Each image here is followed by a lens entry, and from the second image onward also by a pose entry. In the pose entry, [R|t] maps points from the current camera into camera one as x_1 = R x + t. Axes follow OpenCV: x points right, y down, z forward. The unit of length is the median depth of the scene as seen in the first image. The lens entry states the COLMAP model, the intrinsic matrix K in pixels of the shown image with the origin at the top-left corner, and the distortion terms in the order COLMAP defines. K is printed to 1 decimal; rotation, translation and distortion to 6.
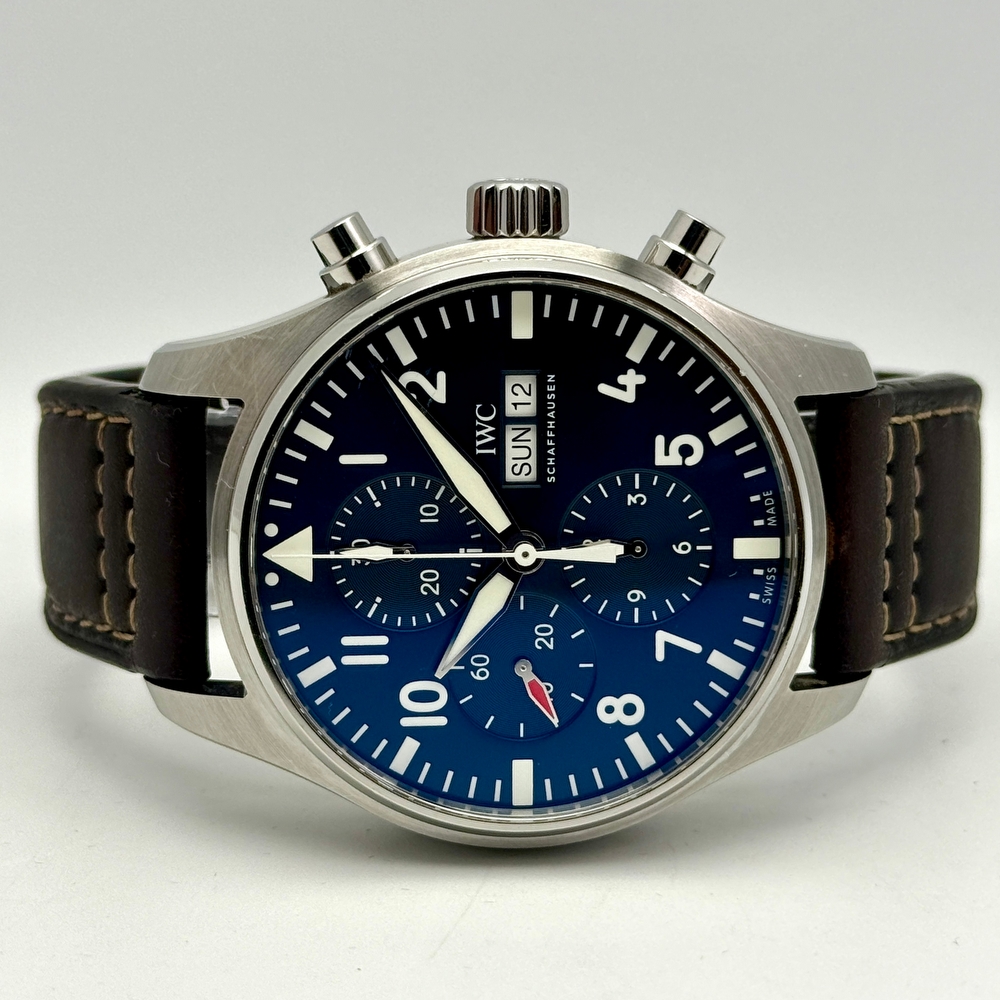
lens RADIAL K [[2737.5, 0, 495.2], [0, 2737.5, 497.8], [0, 0, 1]] dist [0.230525, 0.000000]
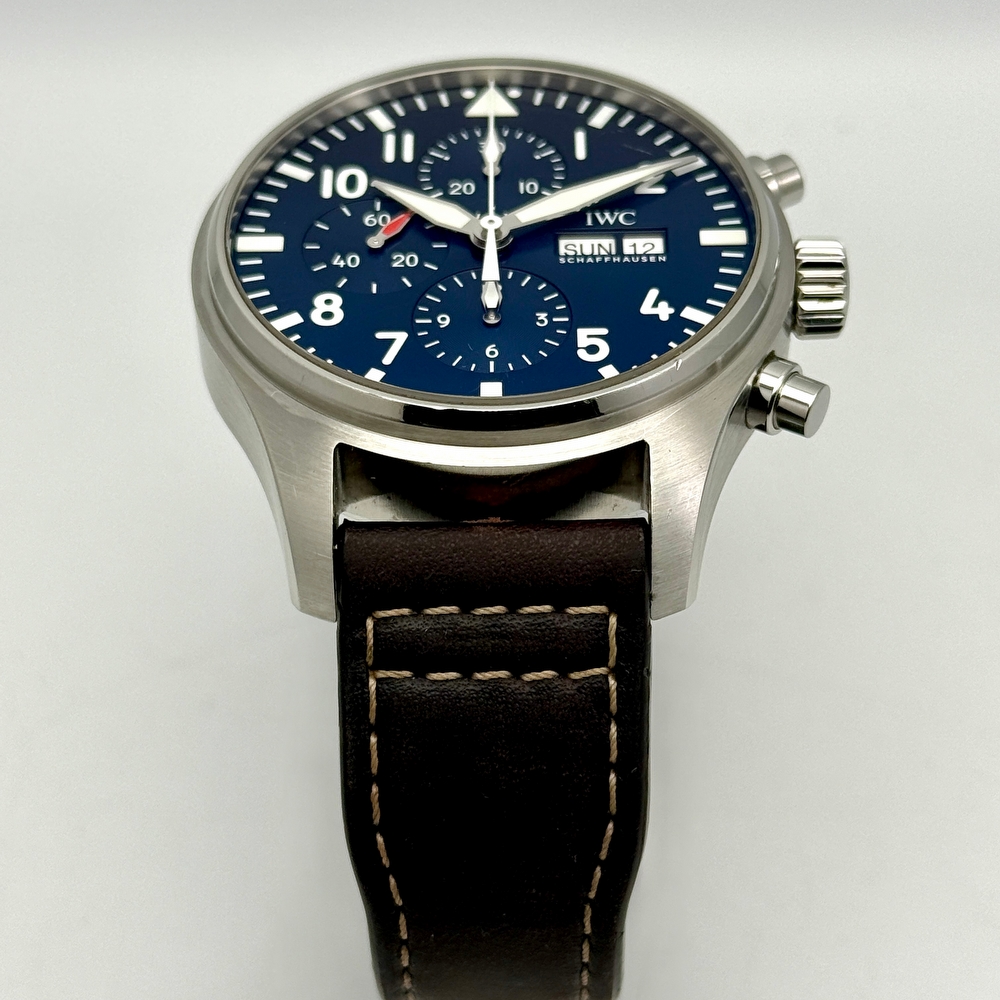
lens RADIAL K [[2737.5, 0, 491.3], [0, 2737.5, 588.8], [0, 0, 1]] dist [0.230525, 0.000000]
pose [[-0.002618, 0.665151, -0.746705, 0.860900], [-0.993003, -0.089886, -0.076587, 0.086401], [-0.118060, 0.741279, 0.660732, 0.418744]]
